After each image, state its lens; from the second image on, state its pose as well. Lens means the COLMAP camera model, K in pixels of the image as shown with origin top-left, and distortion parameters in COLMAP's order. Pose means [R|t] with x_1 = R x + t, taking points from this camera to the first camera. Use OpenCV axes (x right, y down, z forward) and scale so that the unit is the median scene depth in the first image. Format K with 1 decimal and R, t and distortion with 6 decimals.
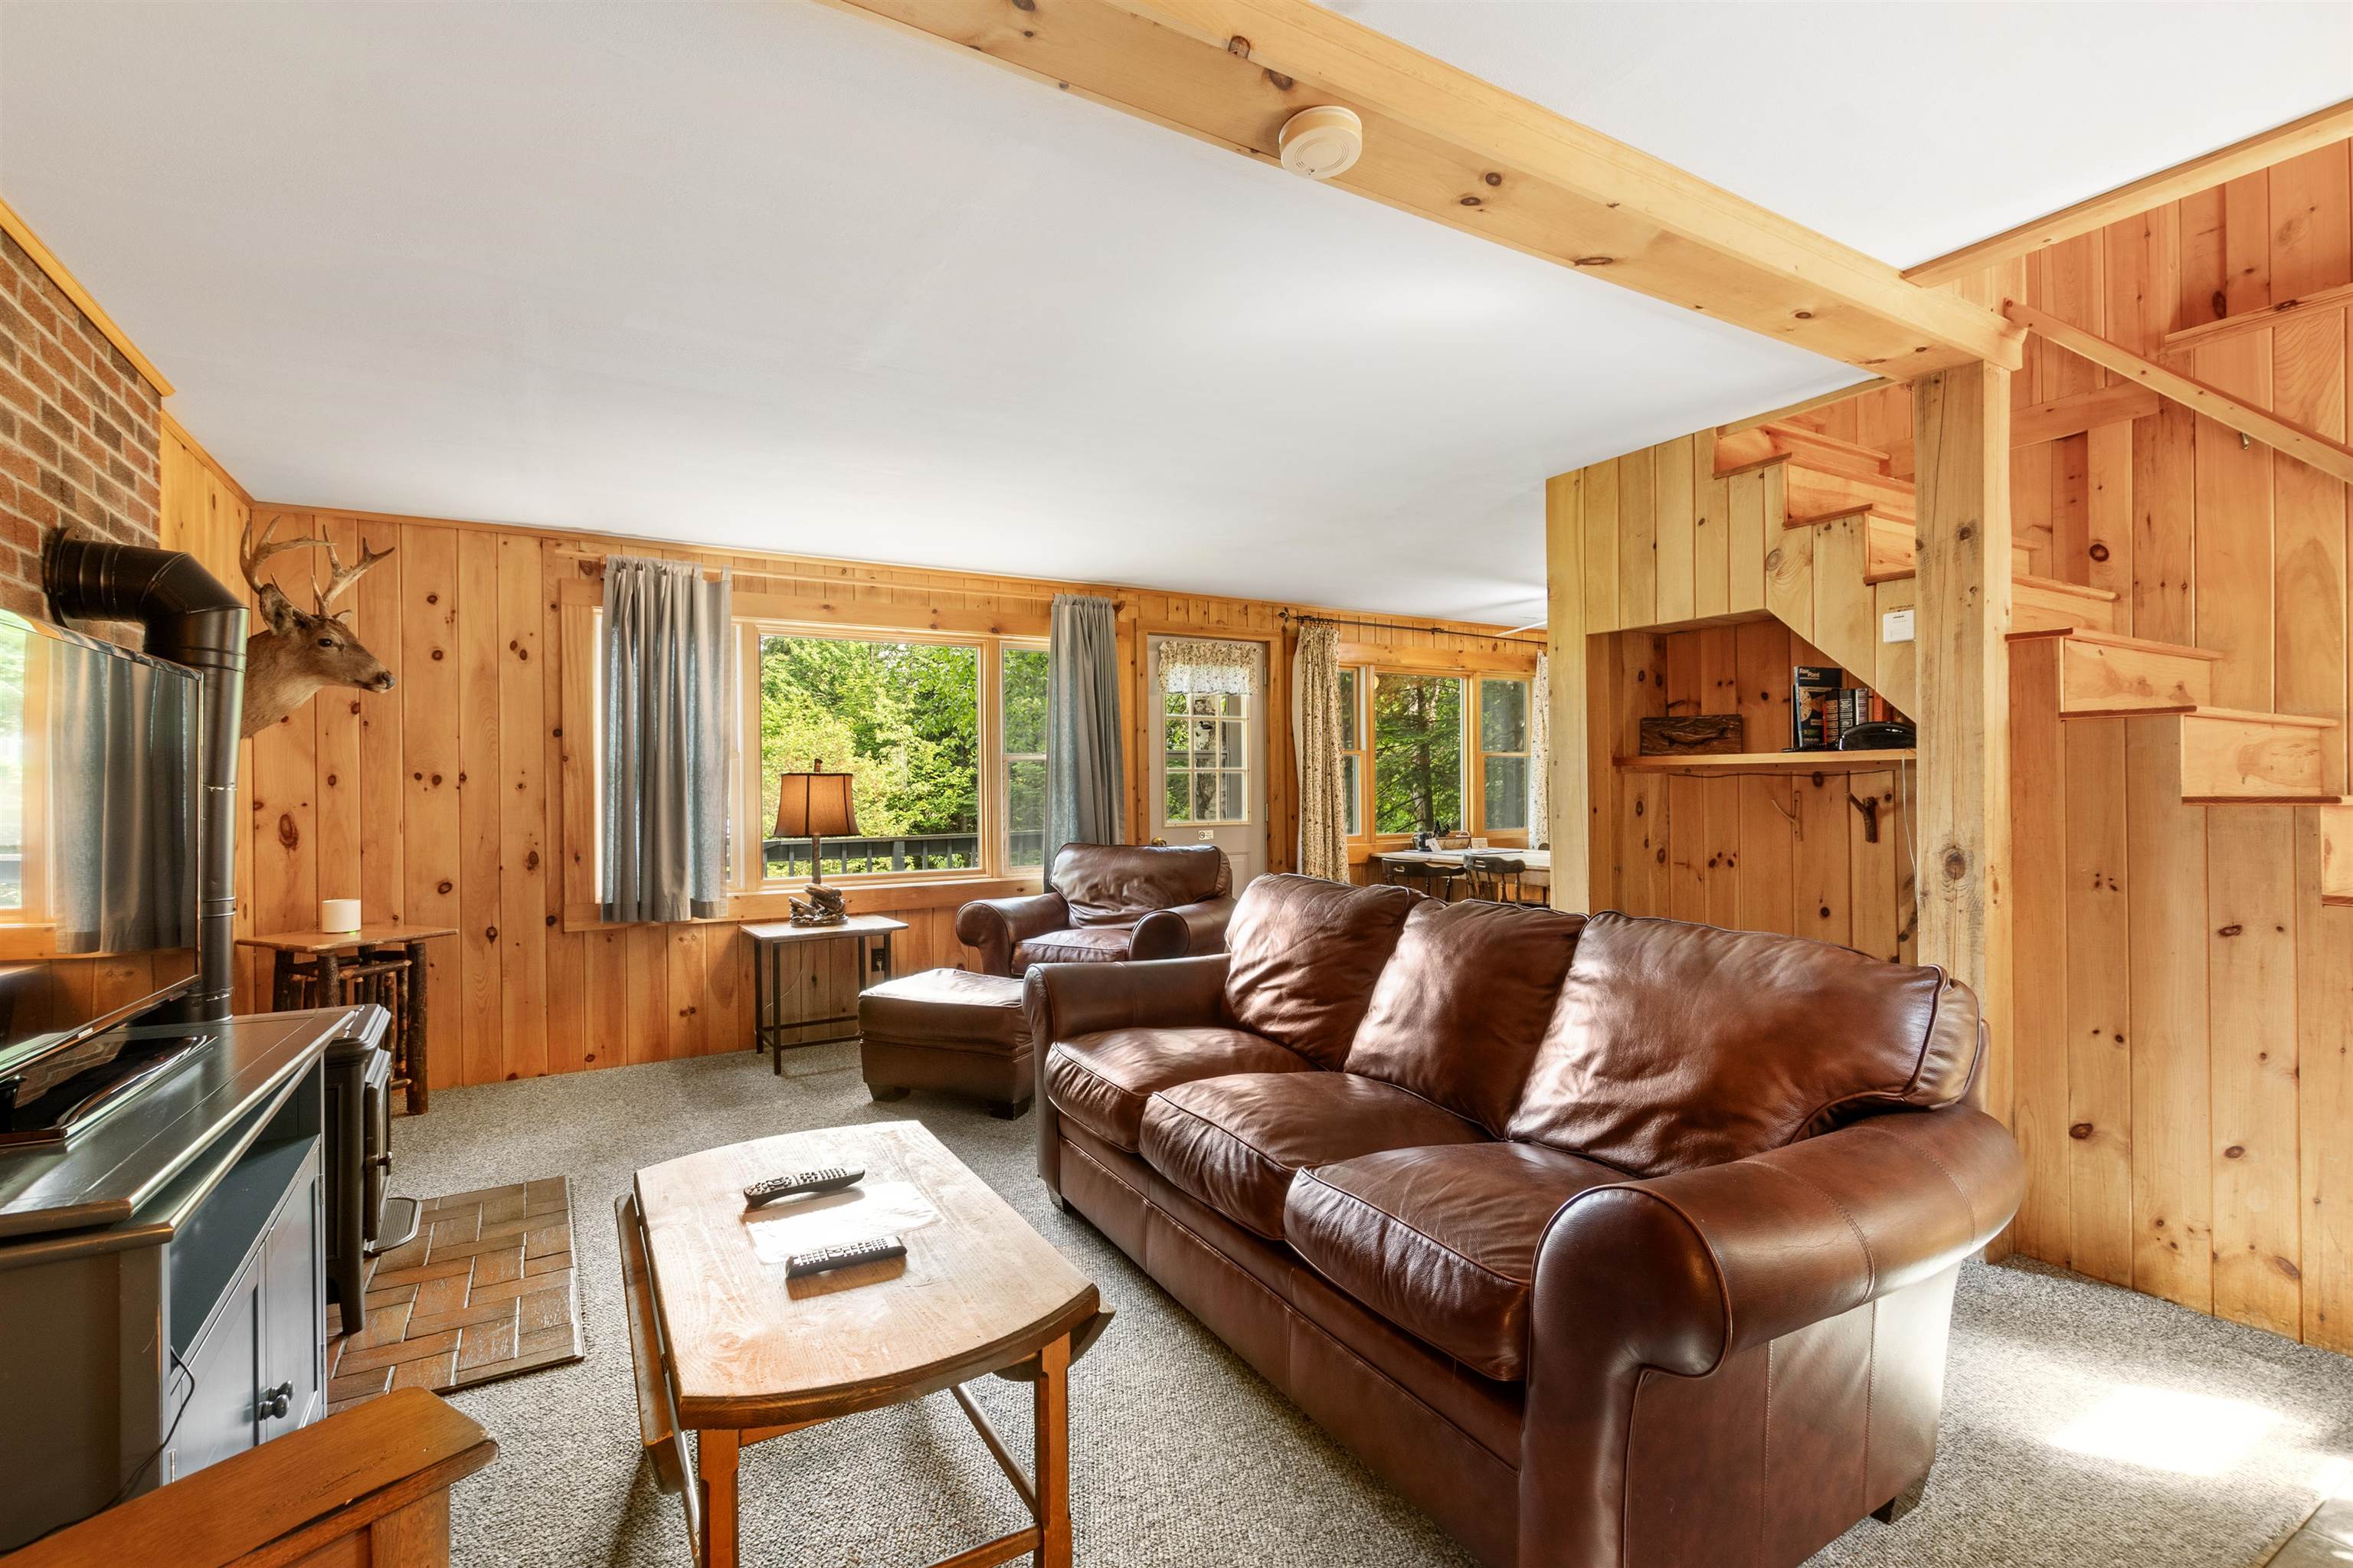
lens RADIAL K [[1066.6, 0, 1164.3], [0, 1066.6, 770.3], [0, 0, 1]] dist [-0.000250, 0.000196]
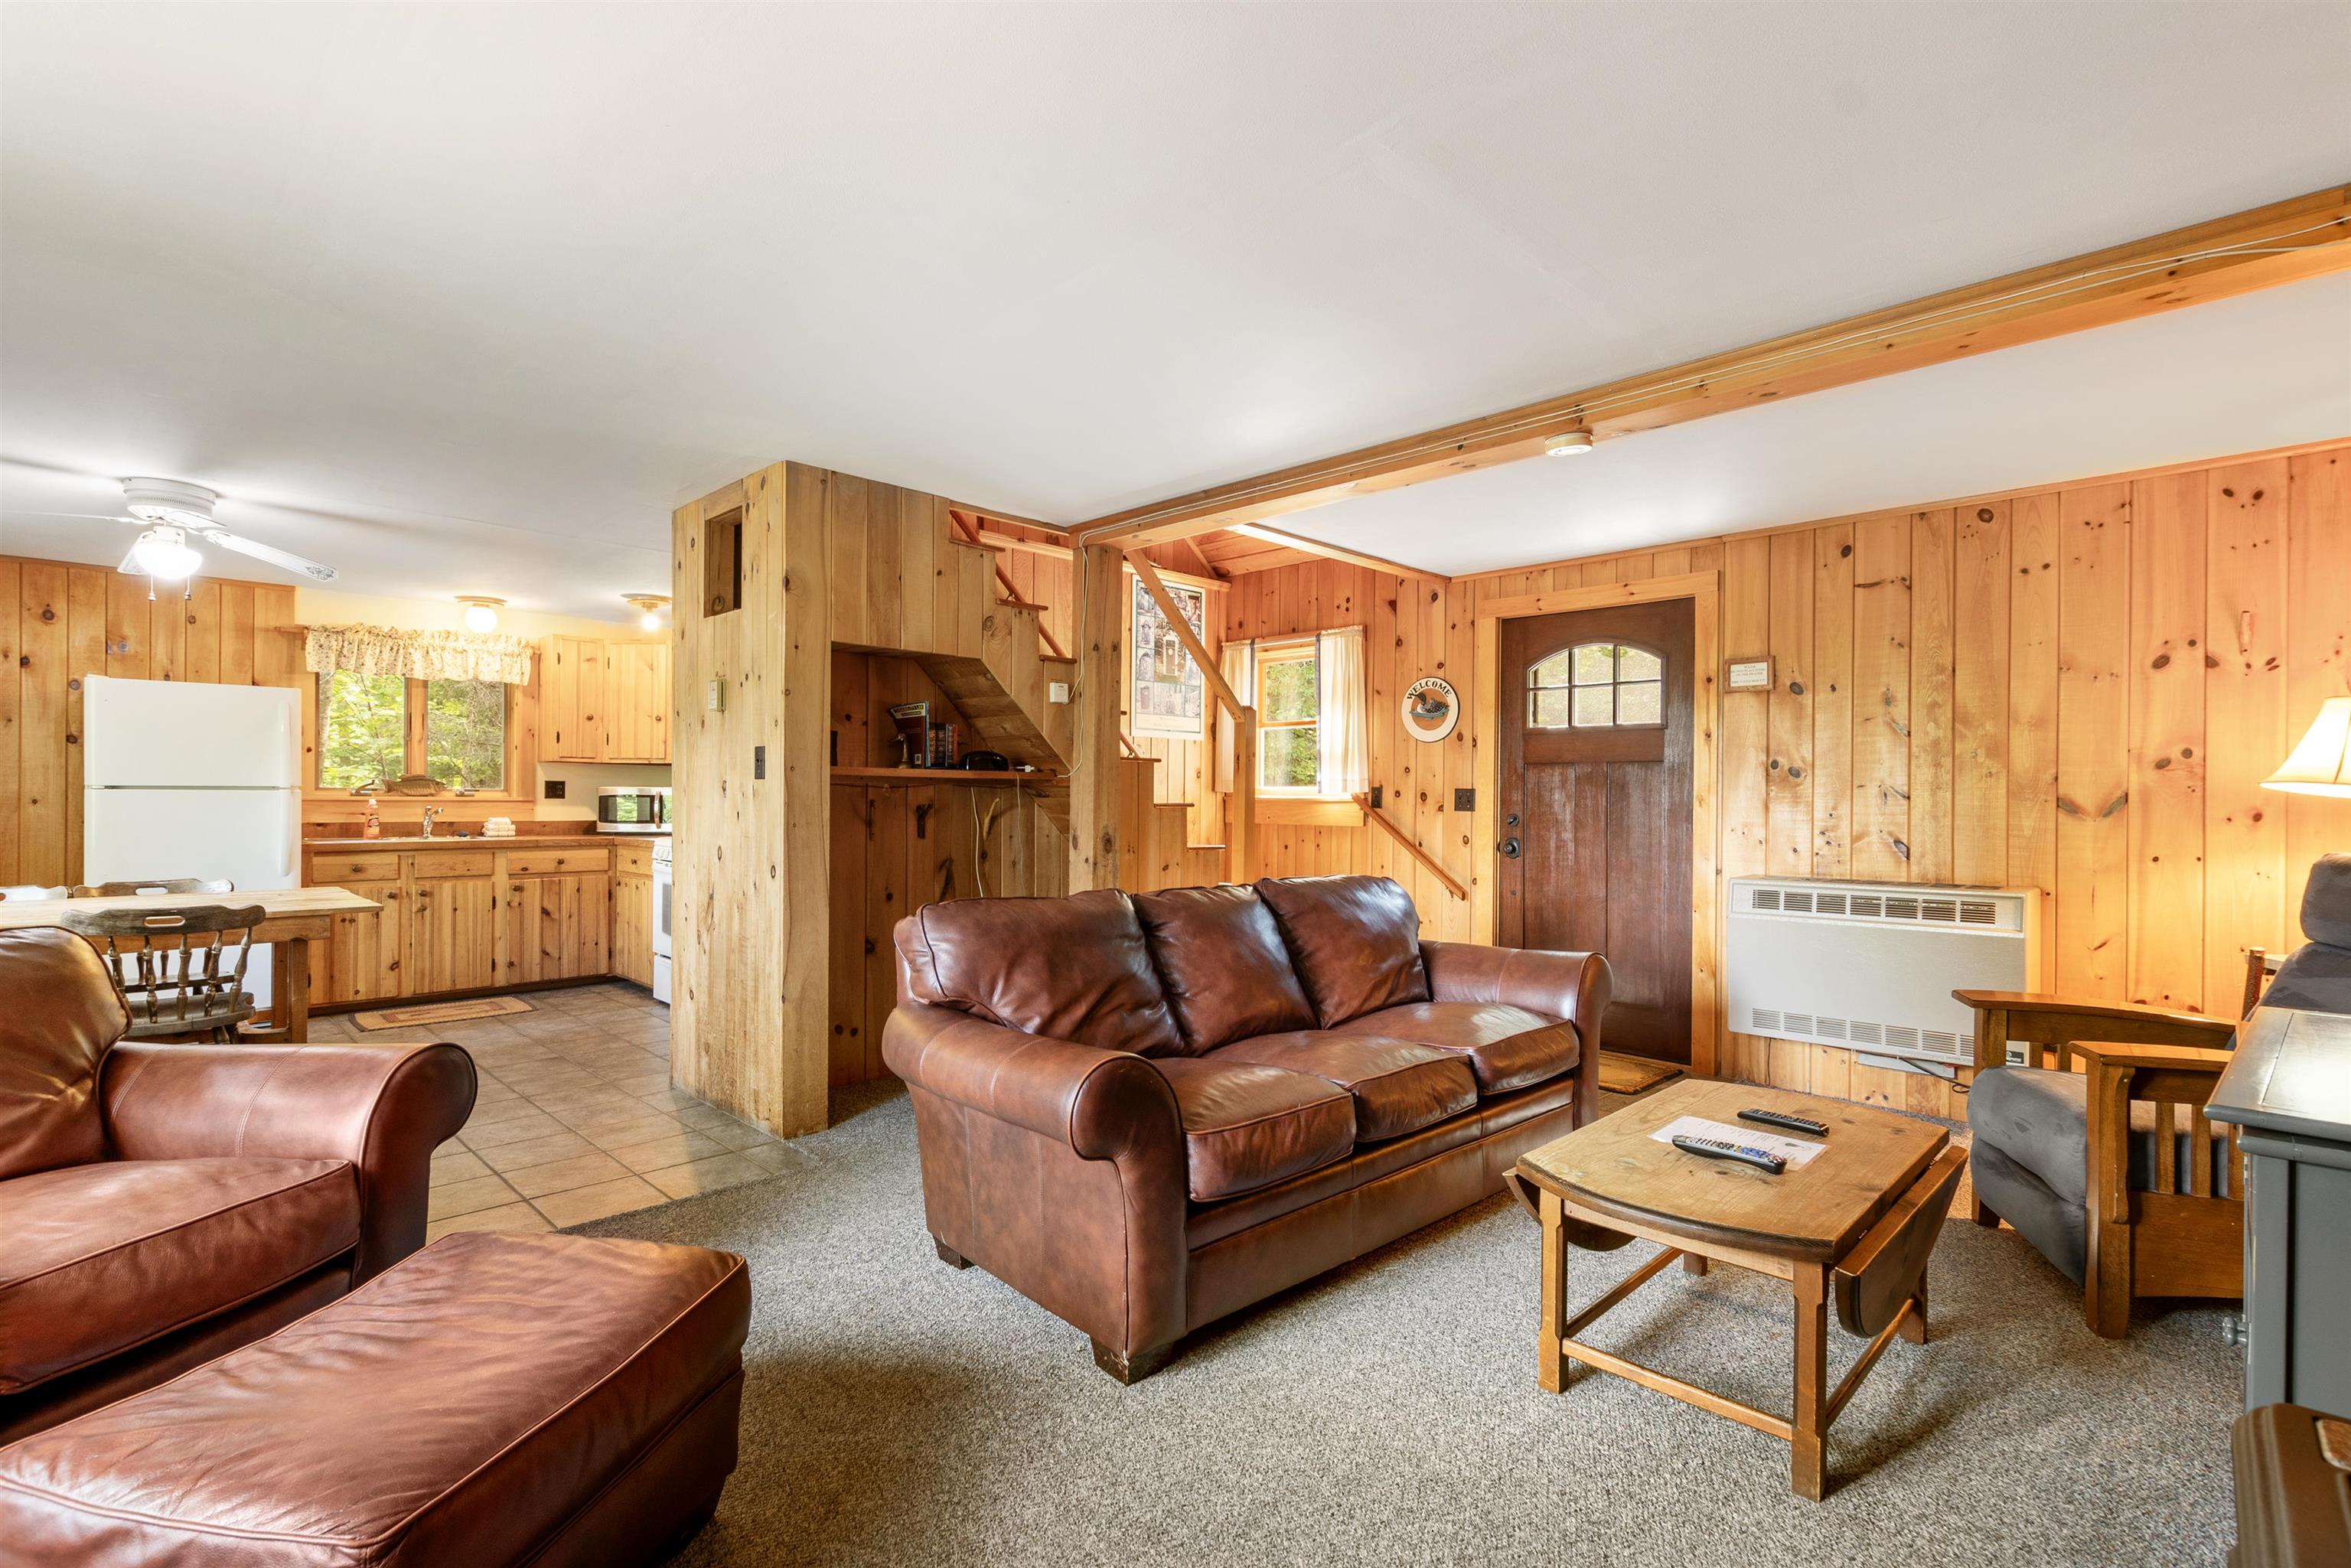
lens RADIAL K [[1077.5, 0, 1166.5], [0, 1077.5, 803.8], [0, 0, 1]] dist [0.000567, -0.000094]
pose [[-0.246837, 0.003877, 0.969049, -0.700364], [-0.020563, 0.999746, -0.009238, 0.029763], [-0.968839, -0.022207, -0.246695, 1.012454]]
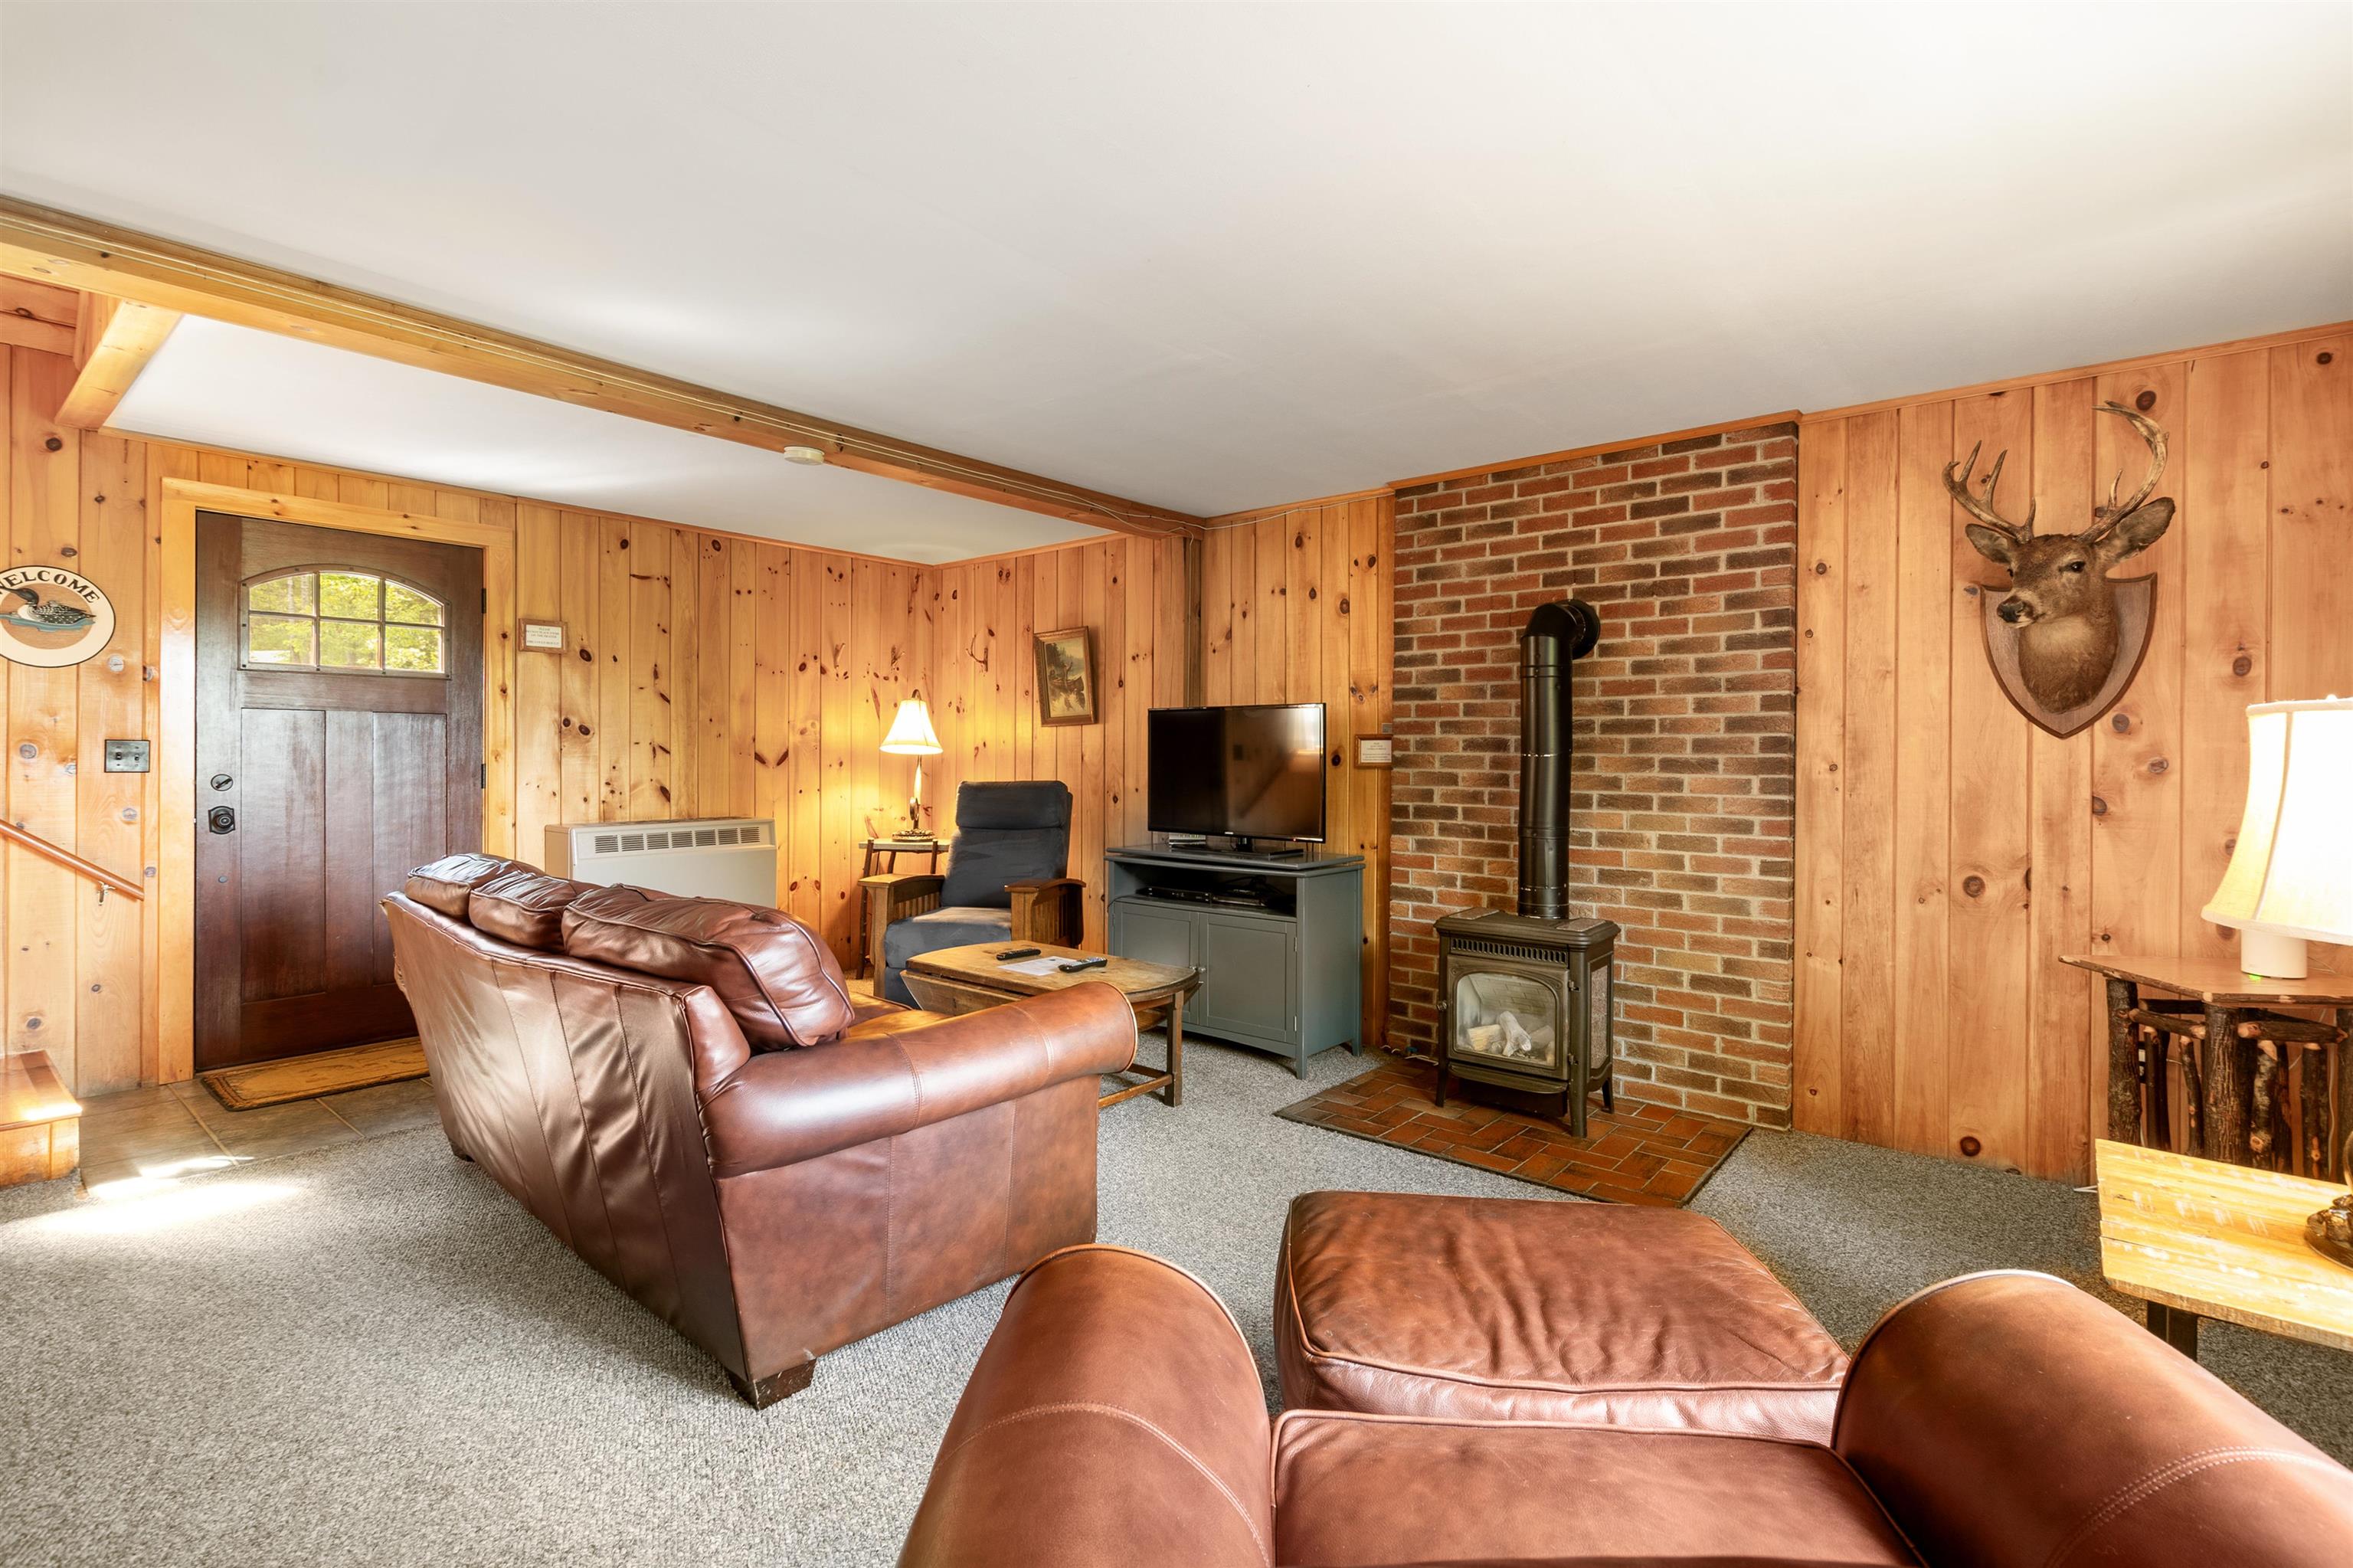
lens RADIAL K [[1091.0, 0, 1181.6], [0, 1091.0, 746.4], [0, 0, 1]] dist [0.004397, -0.000563]
pose [[-0.941268, 0.004617, -0.337630, 0.075265], [0.011734, 0.999750, -0.019040, 0.024096], [0.337458, -0.021883, -0.941086, 1.586196]]
